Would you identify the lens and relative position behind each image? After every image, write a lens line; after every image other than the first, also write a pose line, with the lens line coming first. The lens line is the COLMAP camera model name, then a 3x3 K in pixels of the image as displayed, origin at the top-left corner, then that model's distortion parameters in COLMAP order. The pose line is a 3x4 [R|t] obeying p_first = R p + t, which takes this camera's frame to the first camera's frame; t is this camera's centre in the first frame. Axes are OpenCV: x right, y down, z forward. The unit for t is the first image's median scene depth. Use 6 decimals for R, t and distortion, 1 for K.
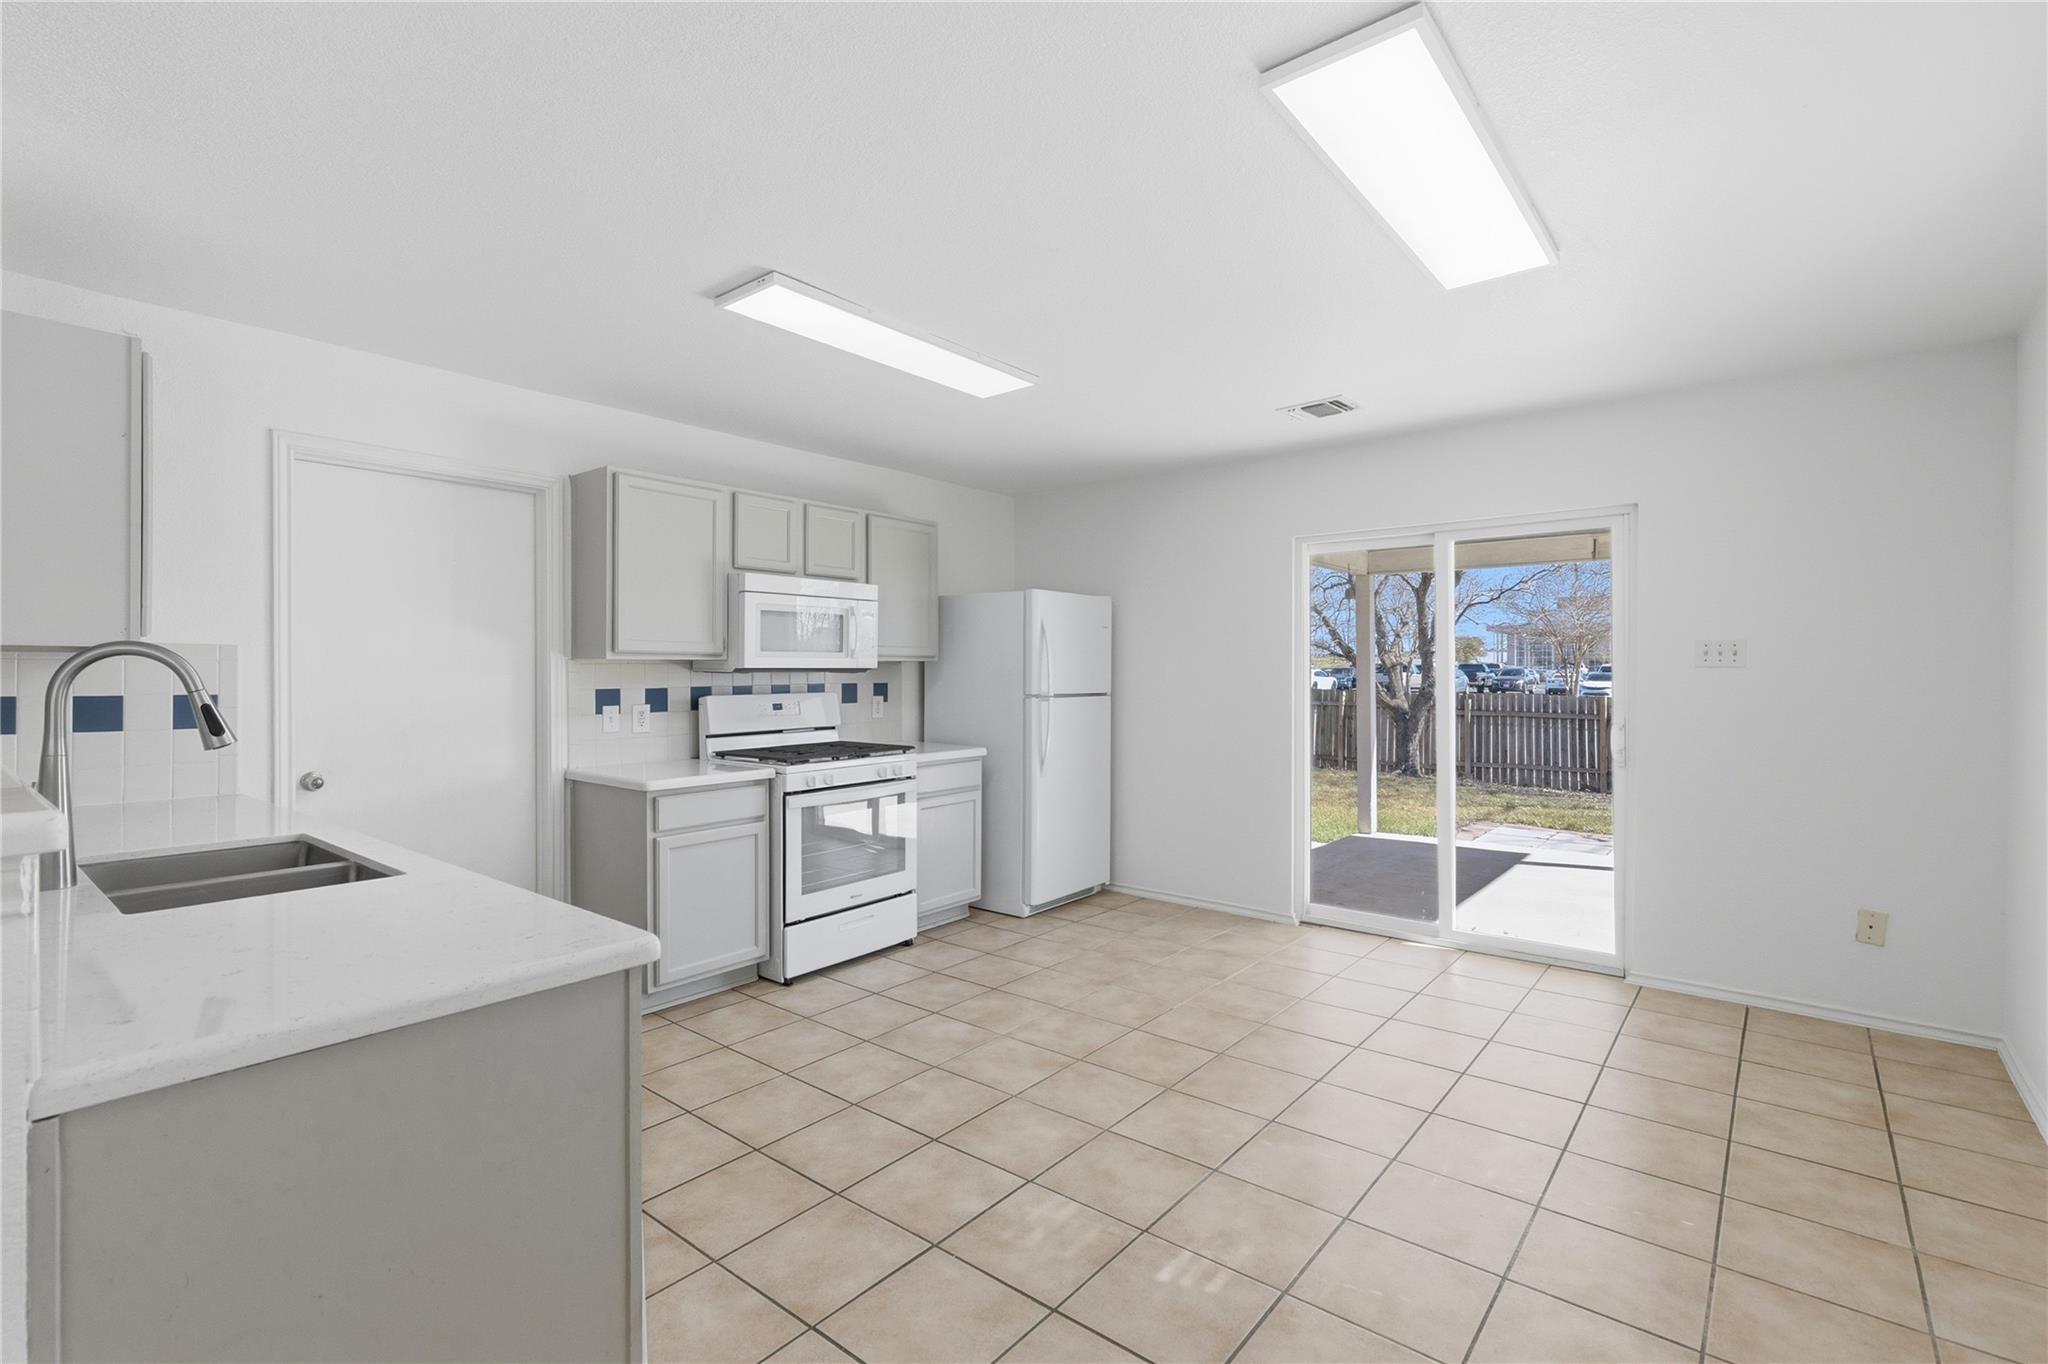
lens RADIAL K [[927.8, 0, 1034.0], [0, 927.8, 670.8], [0, 0, 1]] dist [0.011294, -0.000063]
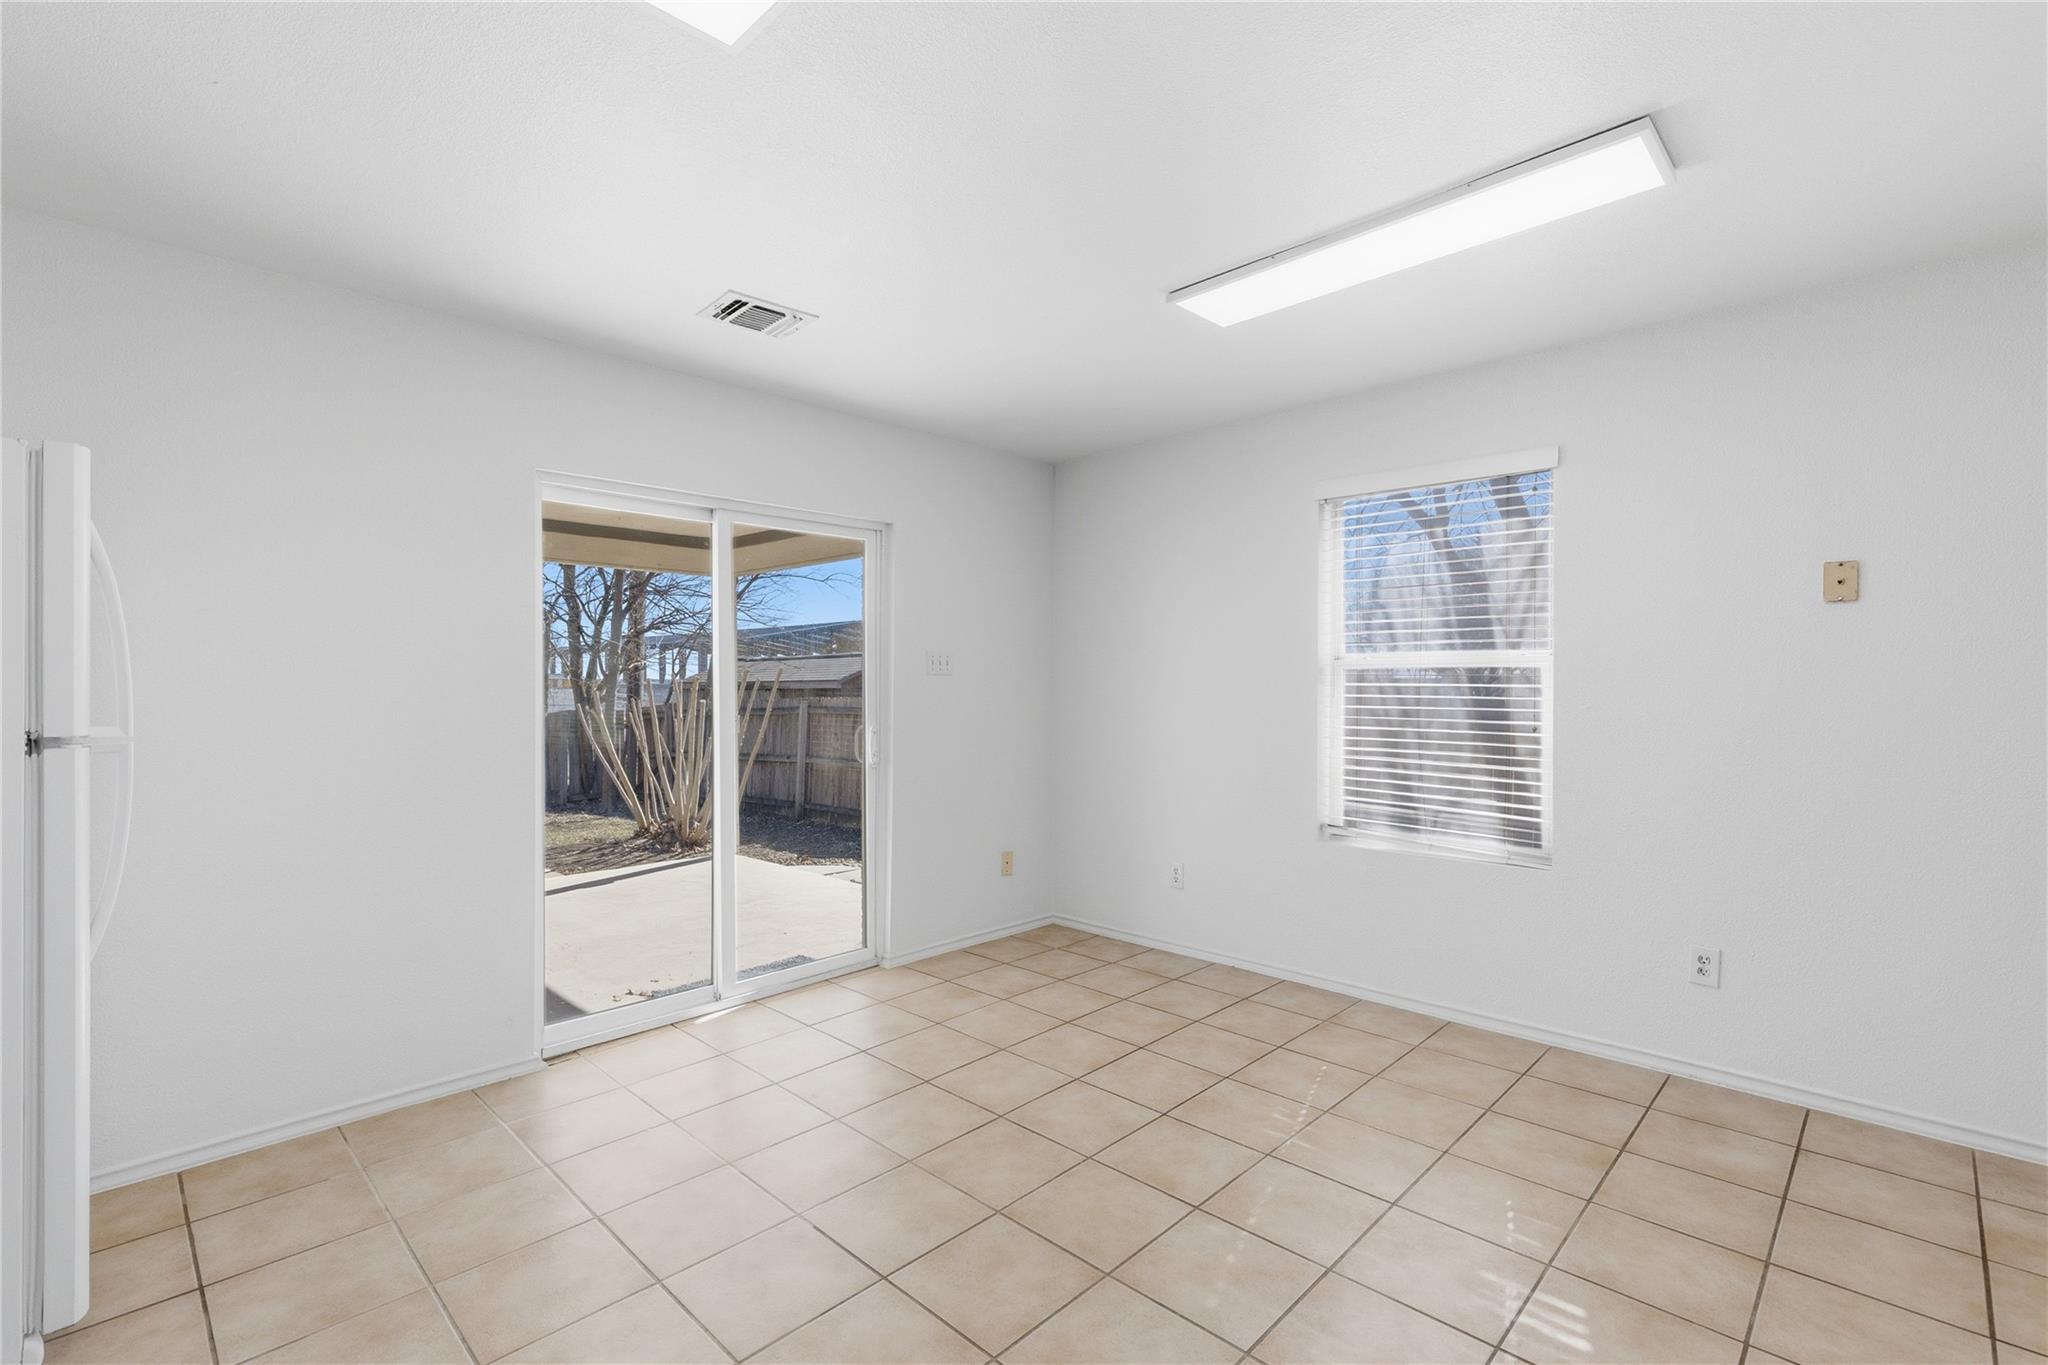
lens RADIAL K [[922.8, 0, 1033.3], [0, 922.8, 677.7], [0, 0, 1]] dist [0.002514, 0.000124]
pose [[0.084948, 0.005615, 0.996370, -0.361846], [0.000777, 0.999983, -0.005702, 0.005828], [-0.996385, 0.001258, 0.084942, 0.658238]]
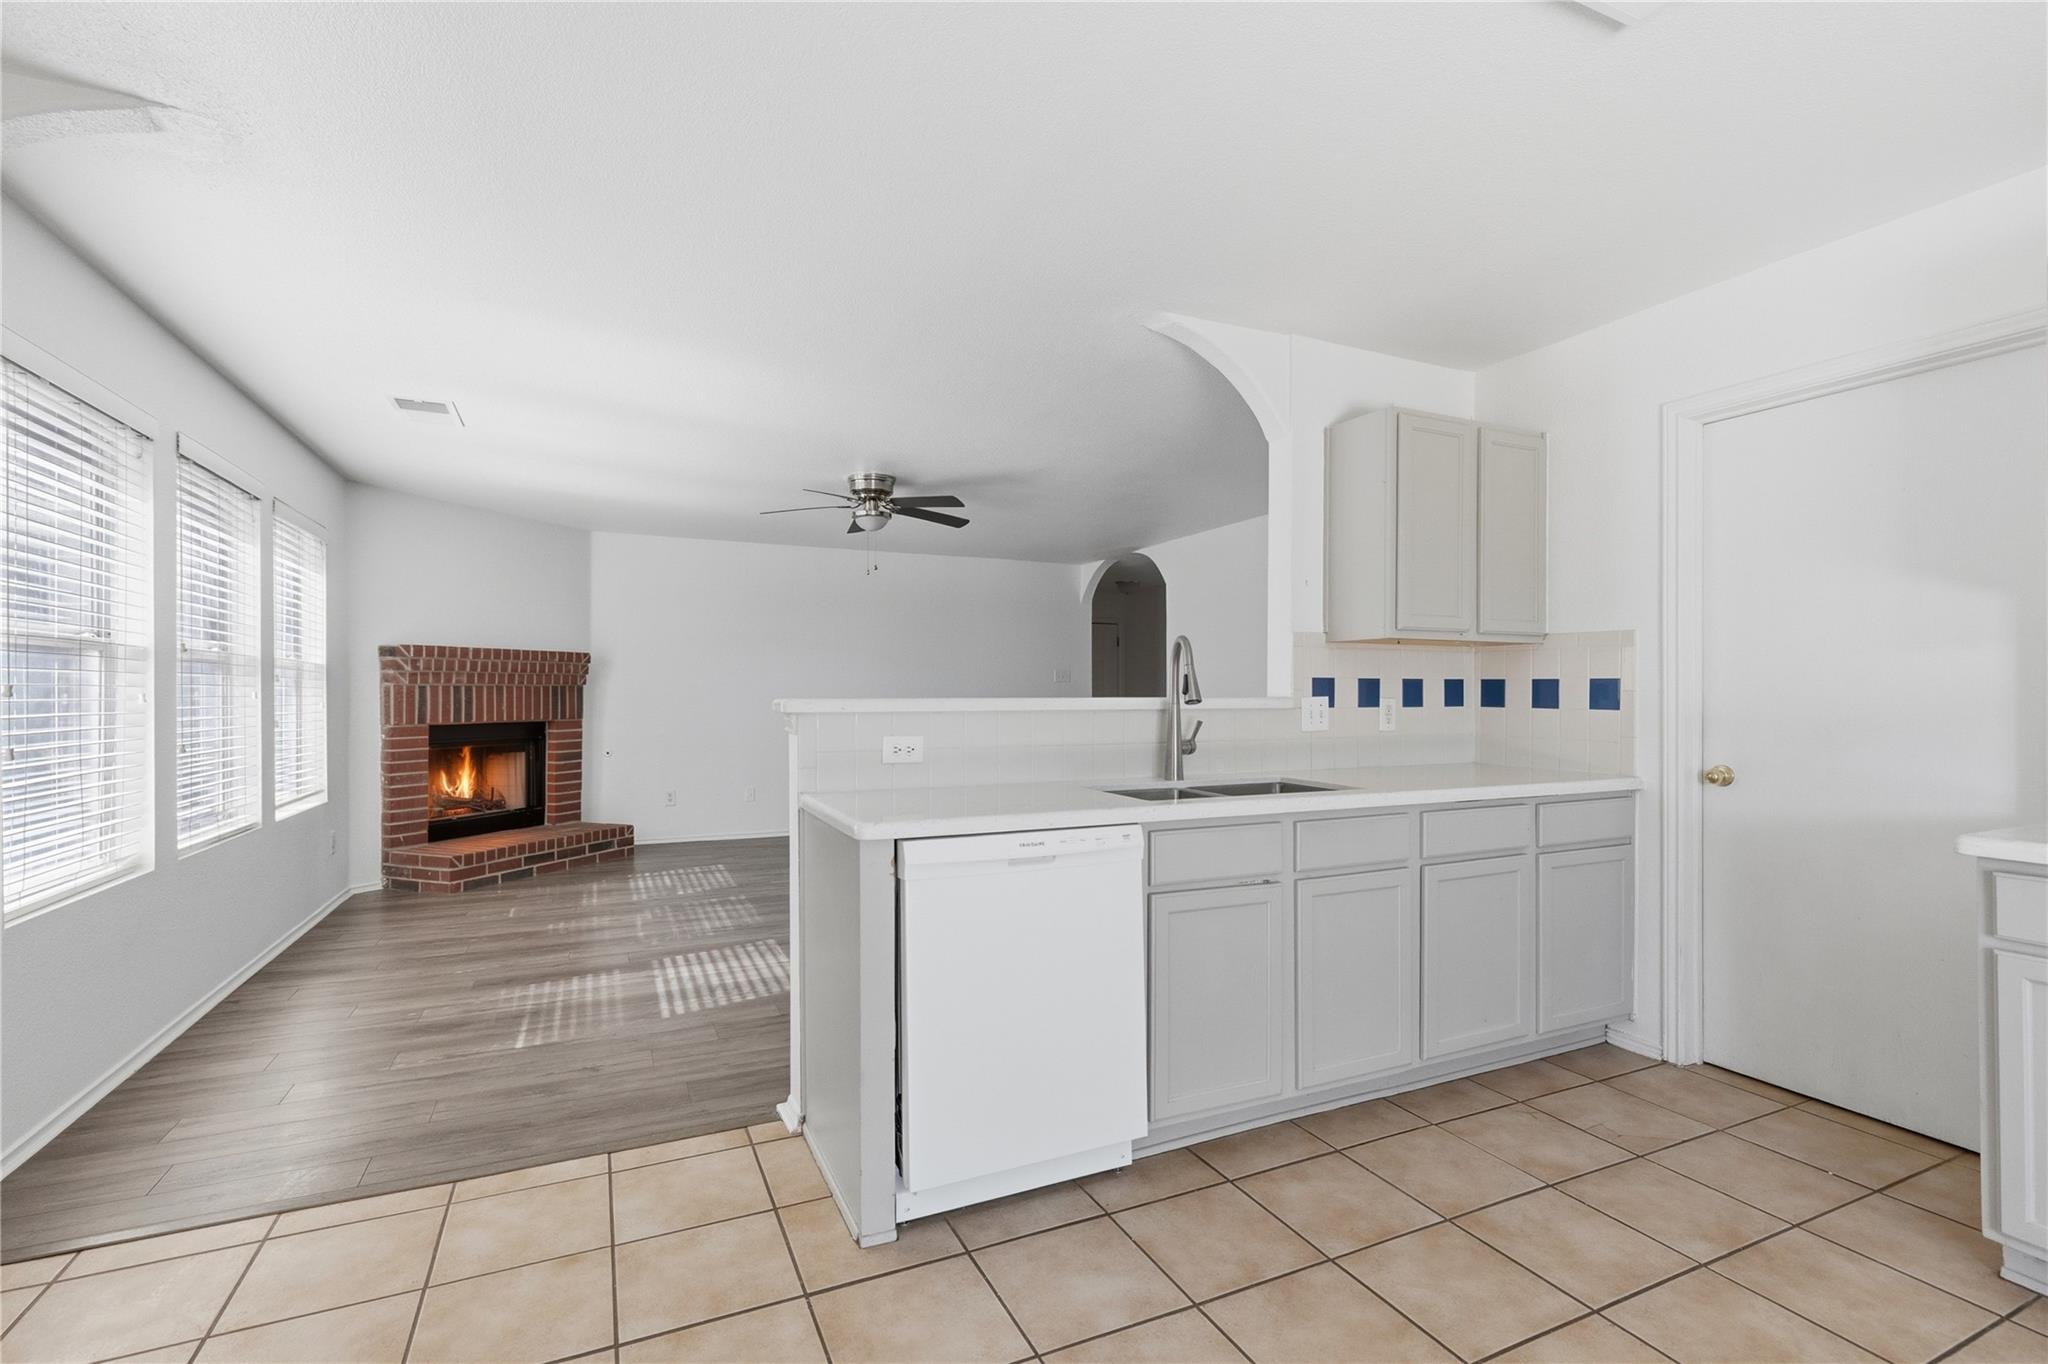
lens RADIAL K [[935.3, 0, 1027.7], [0, 935.3, 689.3], [0, 0, 1]] dist [0.003276, 0.000194]
pose [[-0.438472, 0.000238, -0.898745, 0.243758], [0.003471, 0.999993, -0.001429, 0.025229], [0.898738, -0.003746, -0.438470, 0.584753]]
